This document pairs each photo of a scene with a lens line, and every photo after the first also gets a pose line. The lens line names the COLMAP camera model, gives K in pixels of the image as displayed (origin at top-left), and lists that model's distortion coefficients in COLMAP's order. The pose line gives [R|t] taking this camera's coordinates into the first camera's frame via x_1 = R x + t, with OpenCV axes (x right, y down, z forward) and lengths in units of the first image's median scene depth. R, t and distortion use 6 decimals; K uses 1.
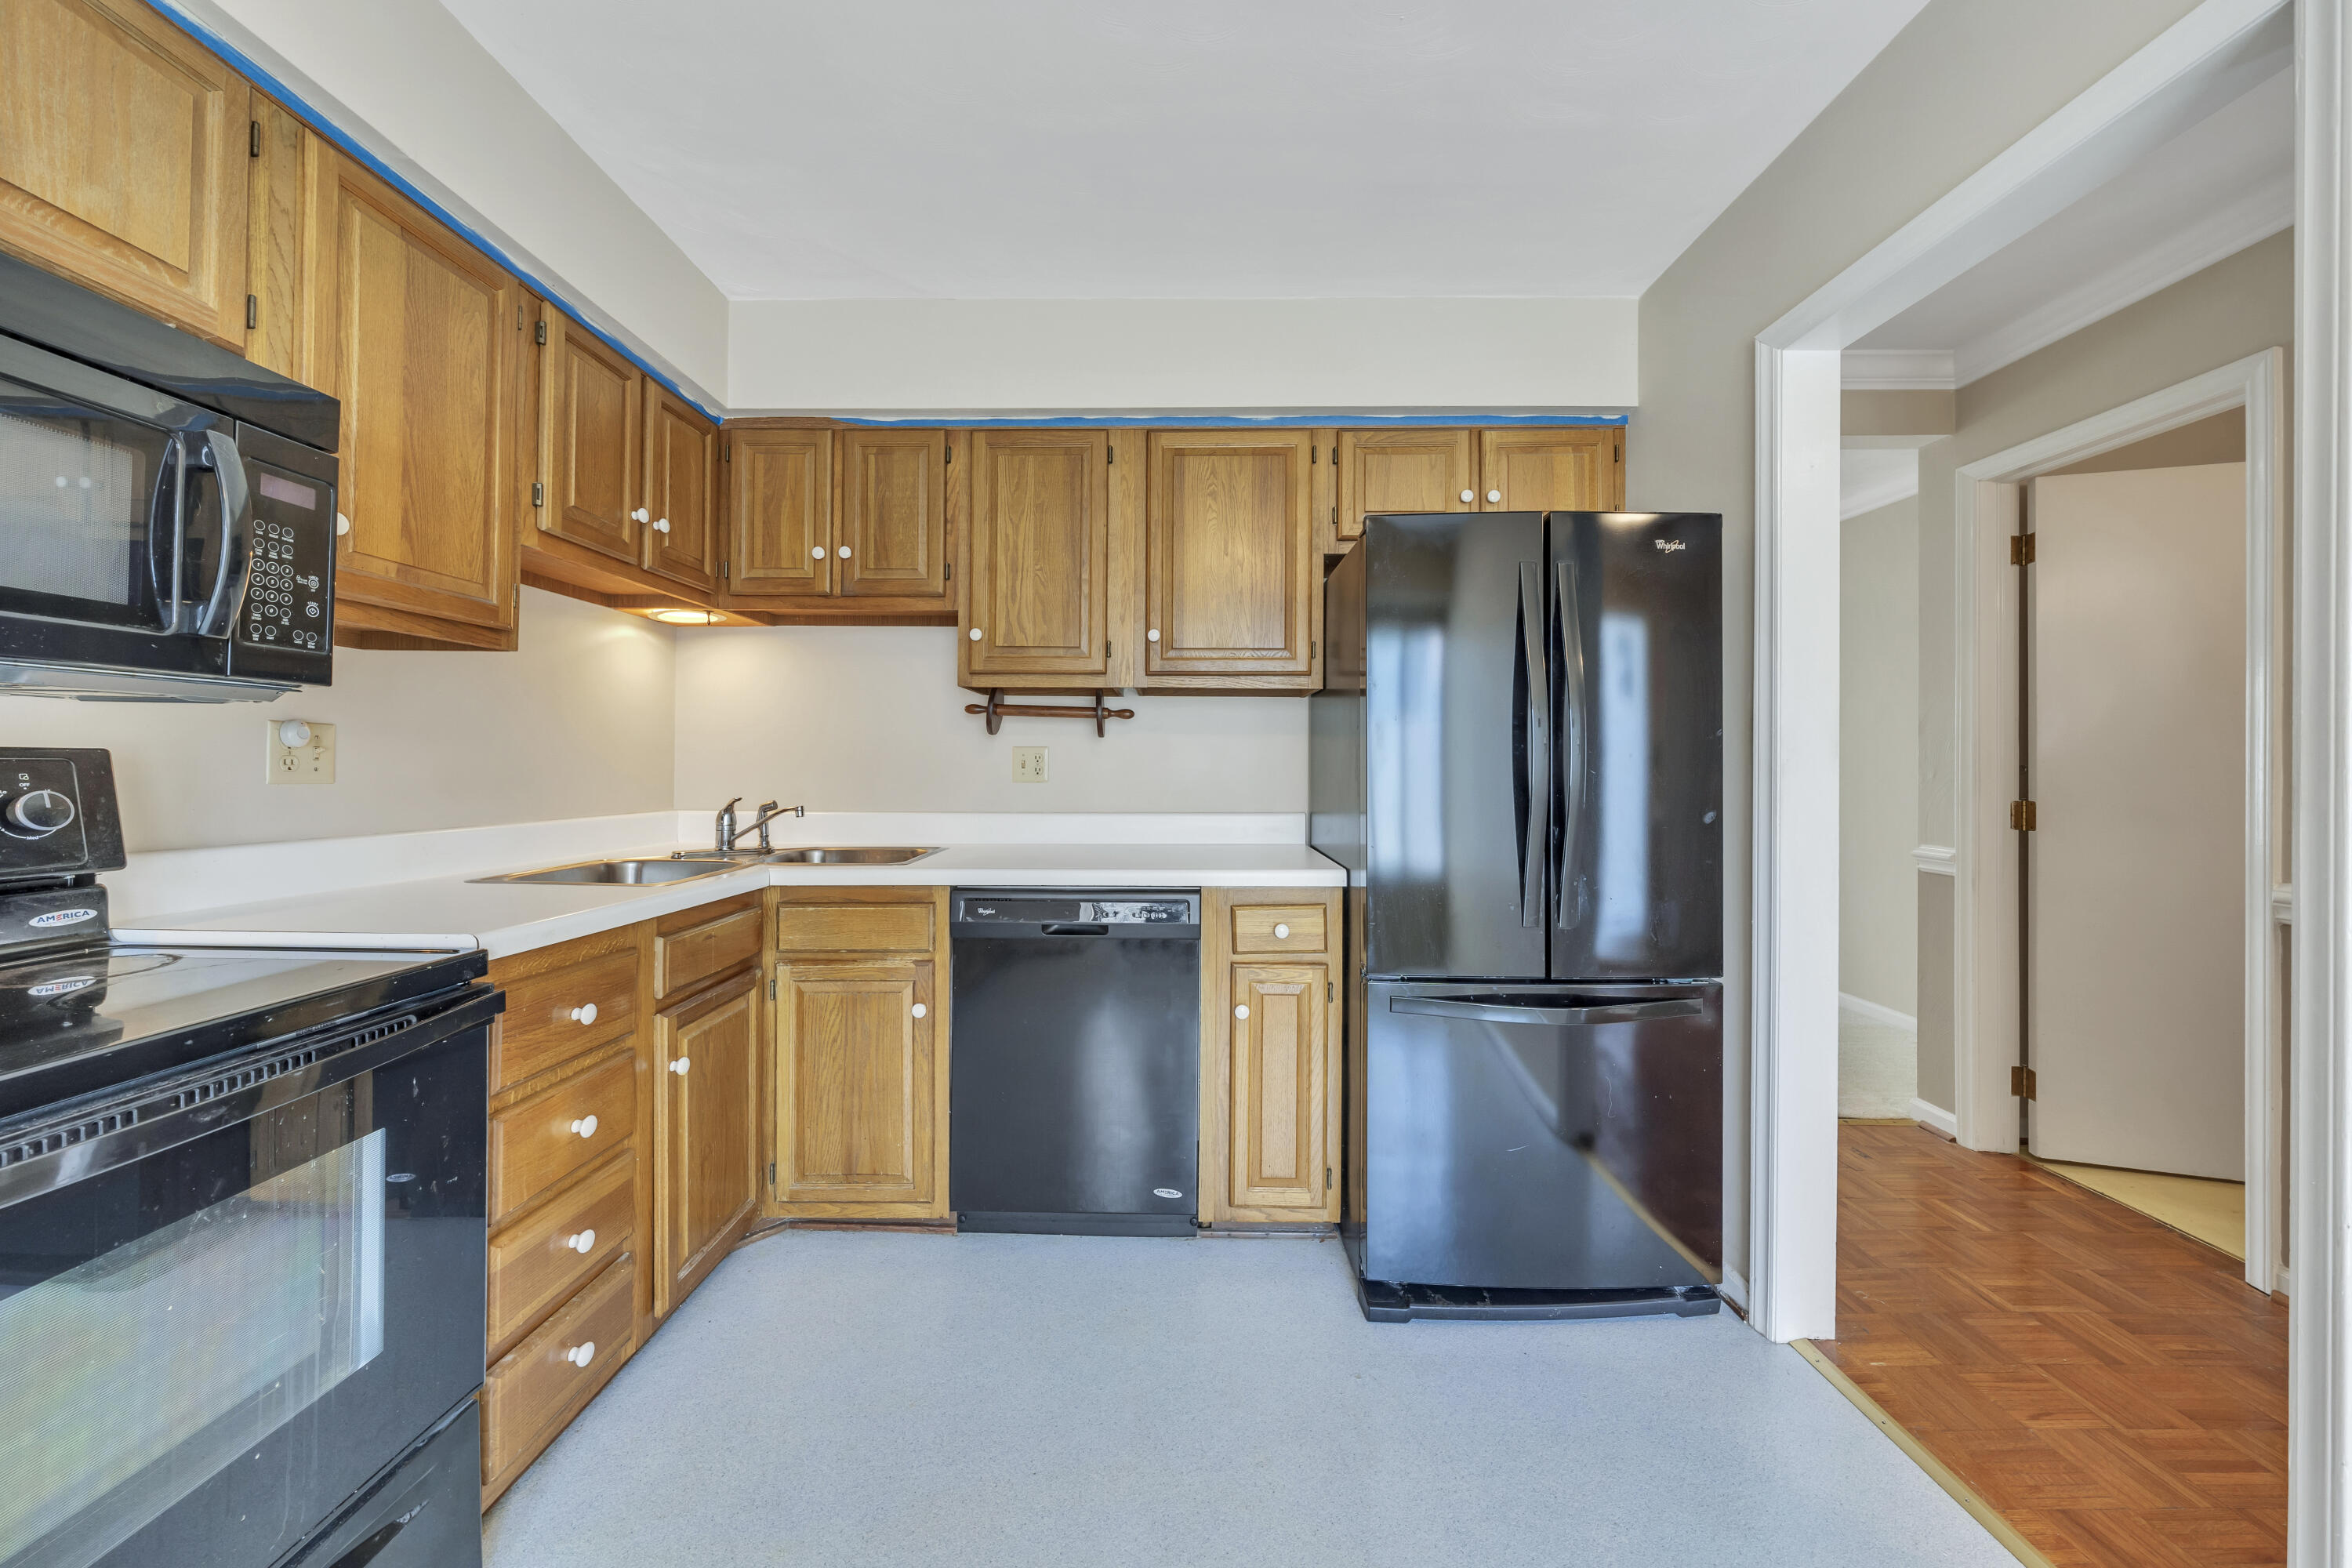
lens RADIAL K [[813.1, 0, 1164.1], [0, 813.1, 758.4], [0, 0, 1]] dist [-0.002597, -0.000230]
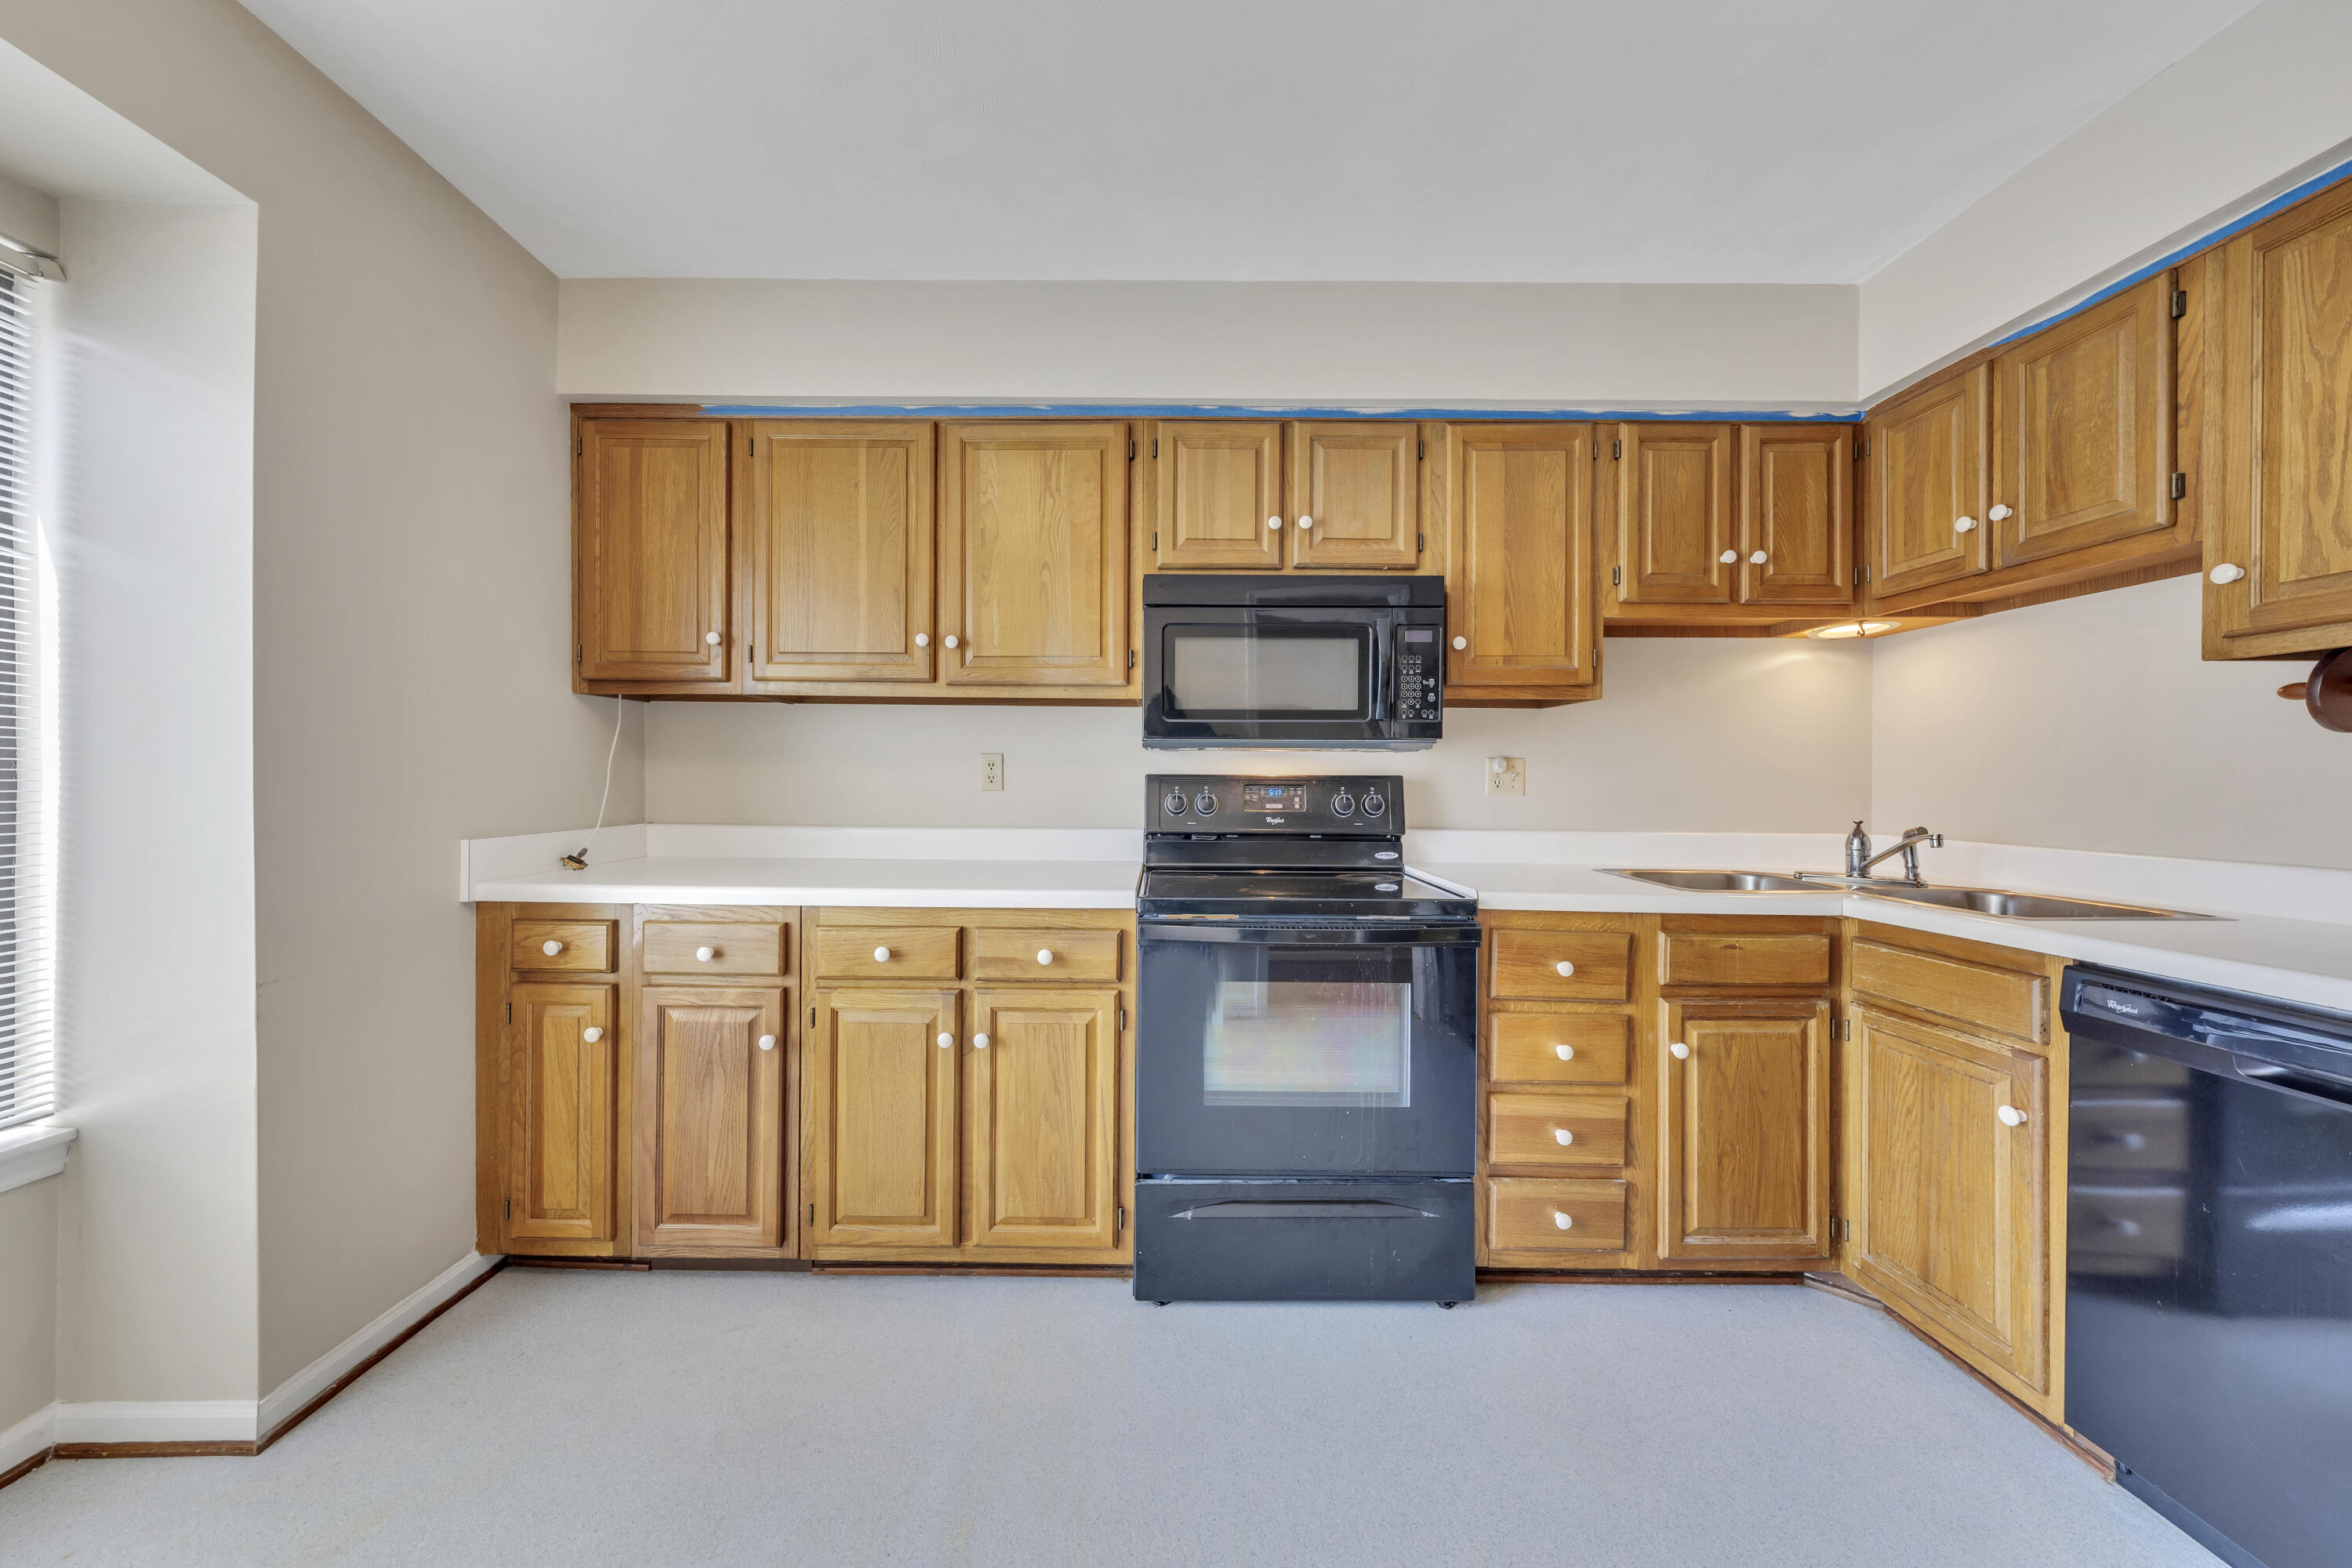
lens RADIAL K [[801.2, 0, 1164.9], [0, 801.2, 778.3], [0, 0, 1]] dist [-0.000876, -0.000131]
pose [[0.018255, -0.008583, -0.999797, 0.411180], [0.004041, 0.999956, -0.008511, 0.005442], [0.999825, -0.003885, 0.018289, 0.213541]]
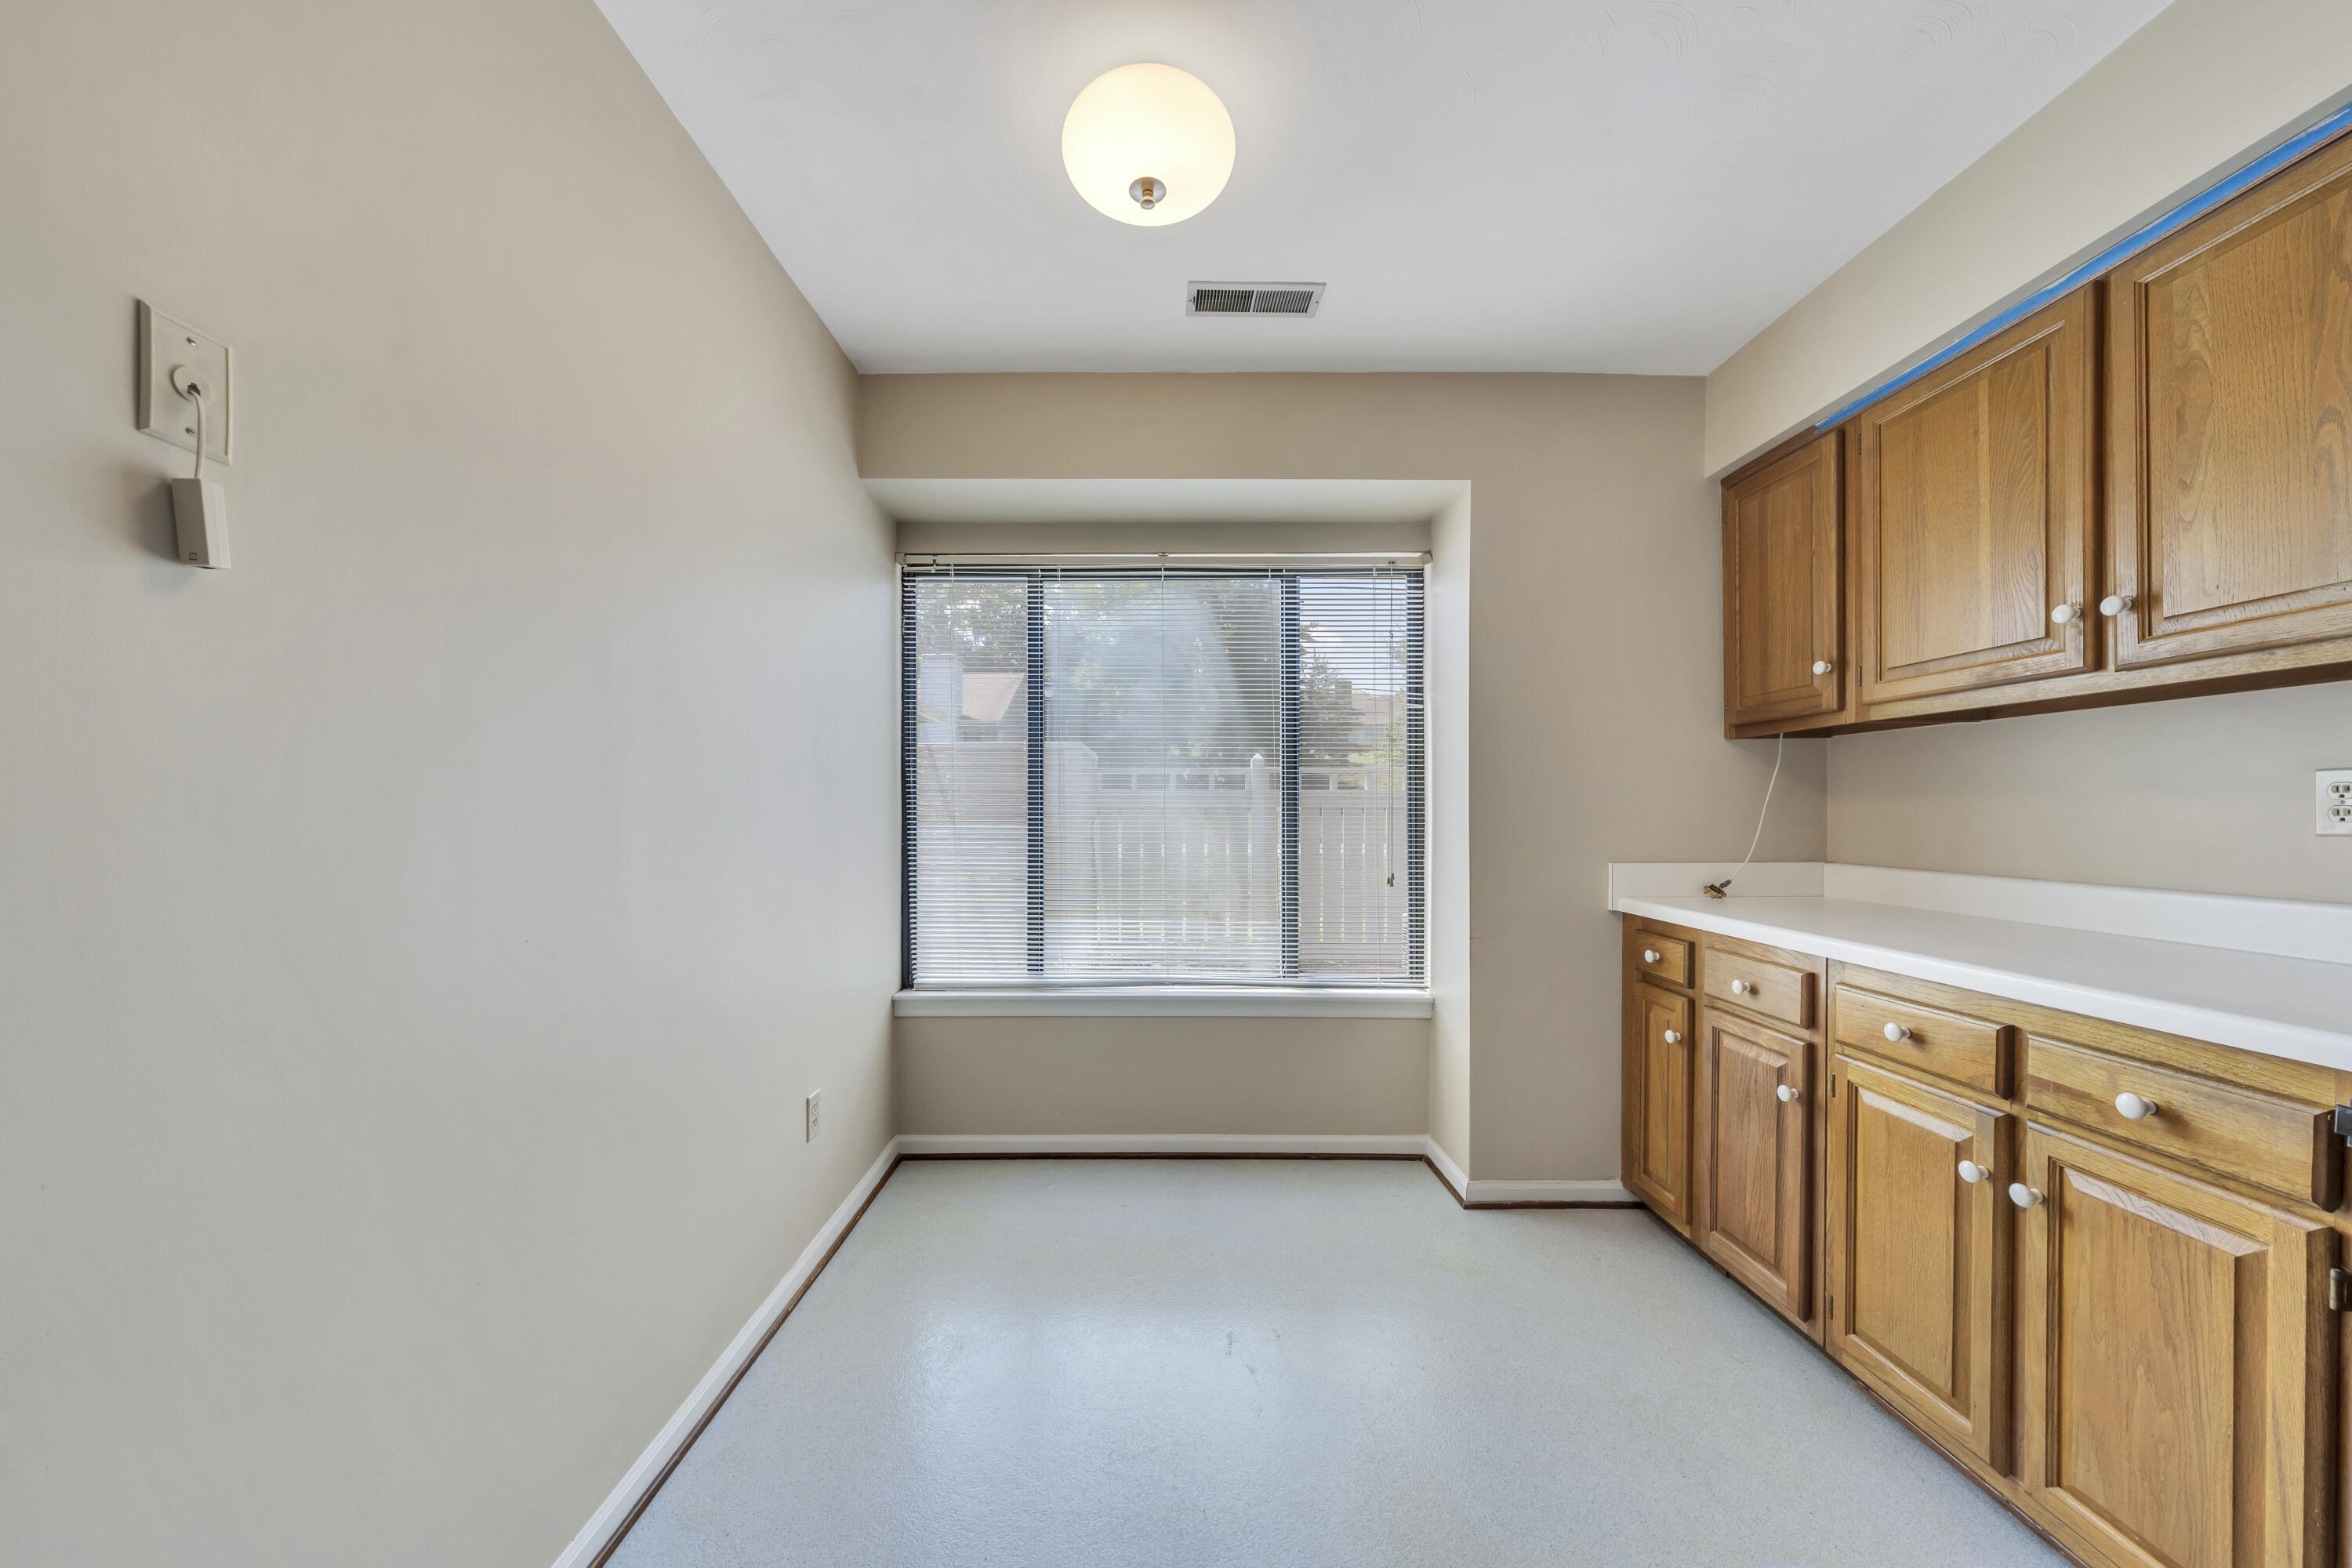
lens RADIAL K [[820.5, 0, 1150.6], [0, 820.5, 818.7], [0, 0, 1]] dist [0.000211, 0.000108]
pose [[-0.999917, -0.009484, -0.008732, 0.186634], [-0.009447, 0.999946, -0.004248, 0.010235], [0.008772, -0.004165, -0.999953, 0.653141]]
